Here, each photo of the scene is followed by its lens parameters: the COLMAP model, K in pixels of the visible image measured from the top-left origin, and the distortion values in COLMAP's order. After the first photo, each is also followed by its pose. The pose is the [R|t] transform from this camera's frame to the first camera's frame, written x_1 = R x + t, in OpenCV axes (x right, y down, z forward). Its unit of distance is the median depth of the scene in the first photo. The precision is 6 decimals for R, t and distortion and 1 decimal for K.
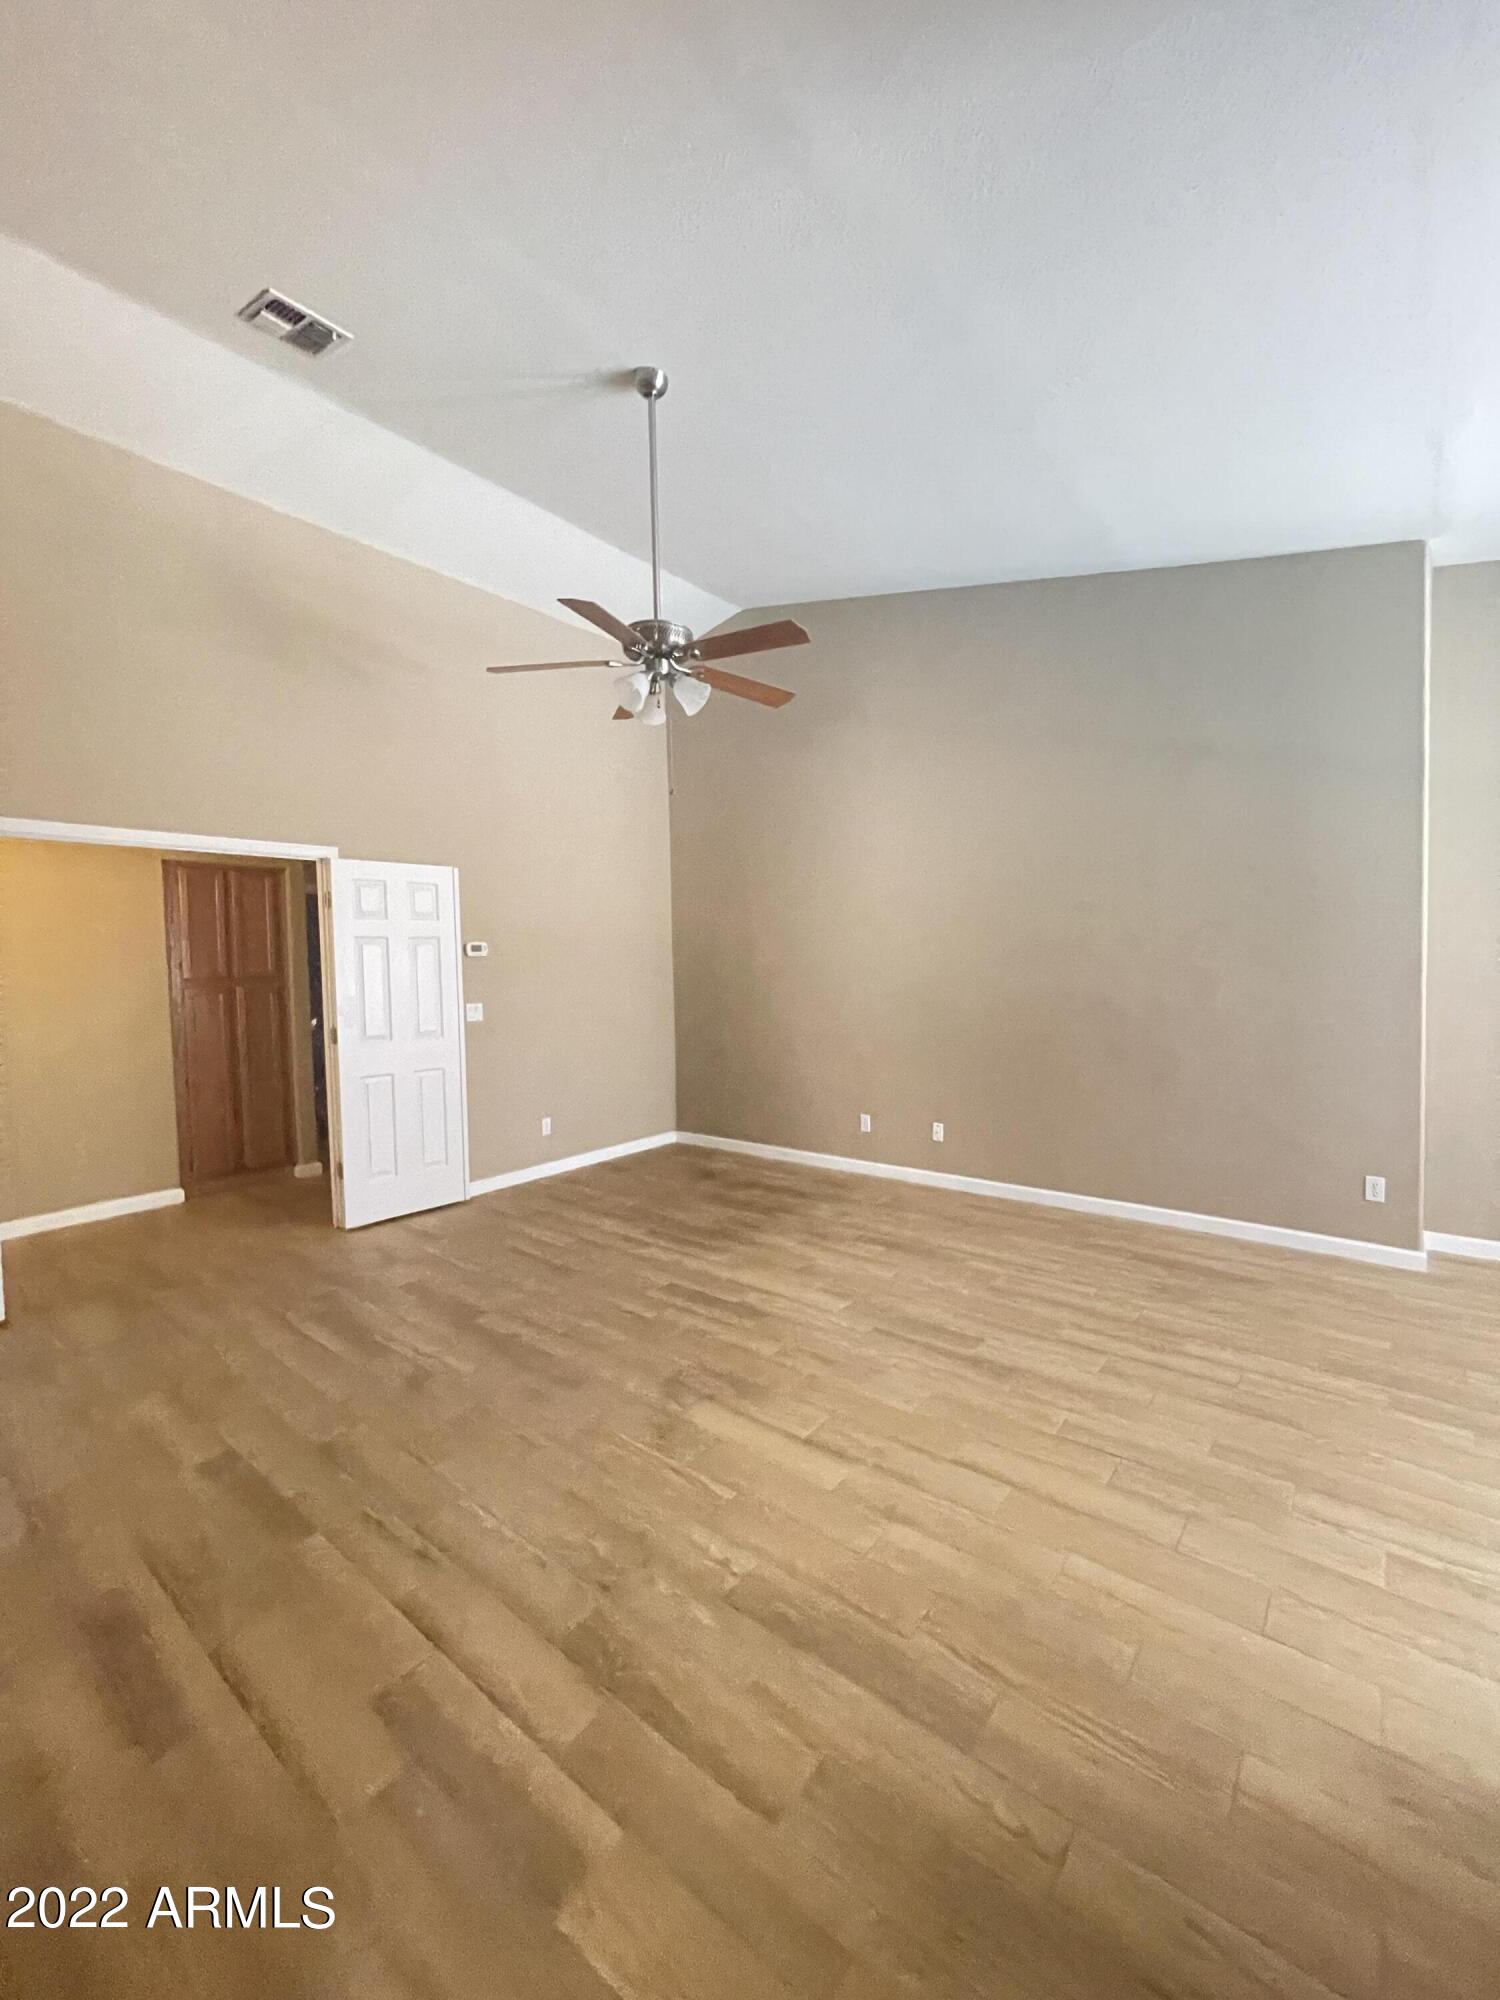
lens RADIAL K [[805.4, 0, 747.1], [0, 805.4, 996.1], [0, 0, 1]] dist [-0.001881, -0.000141]
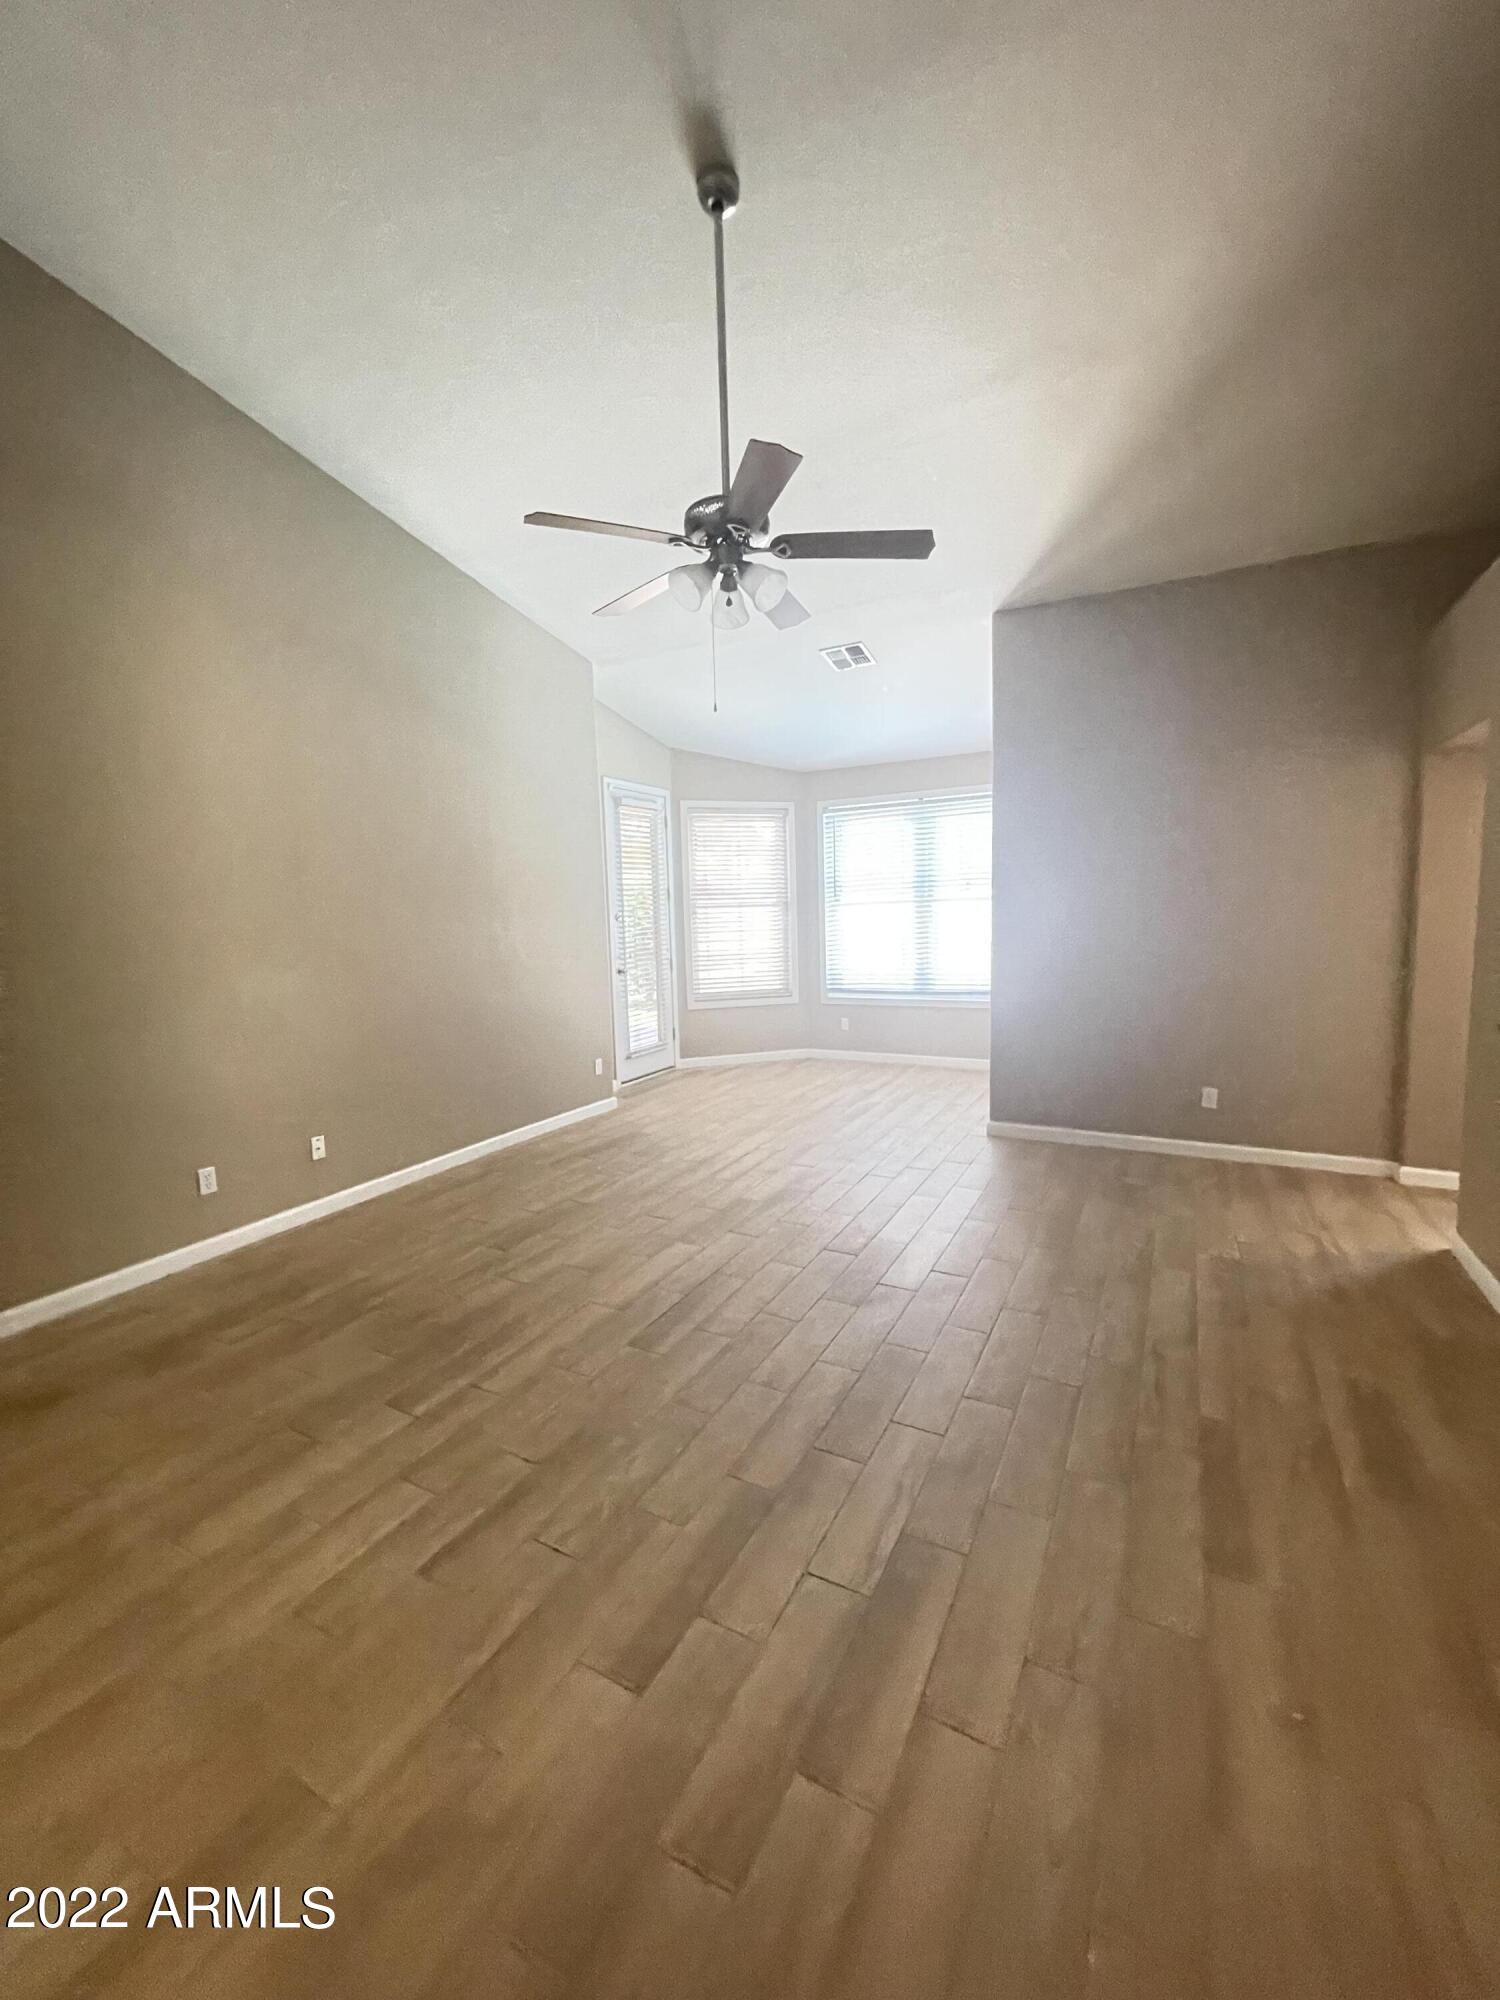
lens RADIAL K [[805.4, 0, 747.1], [0, 805.4, 996.1], [0, 0, 1]] dist [-0.001881, -0.000141]
pose [[-0.188992, -0.079619, 0.978746, -0.830411], [0.075973, 0.992535, 0.095411, -0.027541], [-0.979035, 0.092390, -0.181532, 1.007388]]
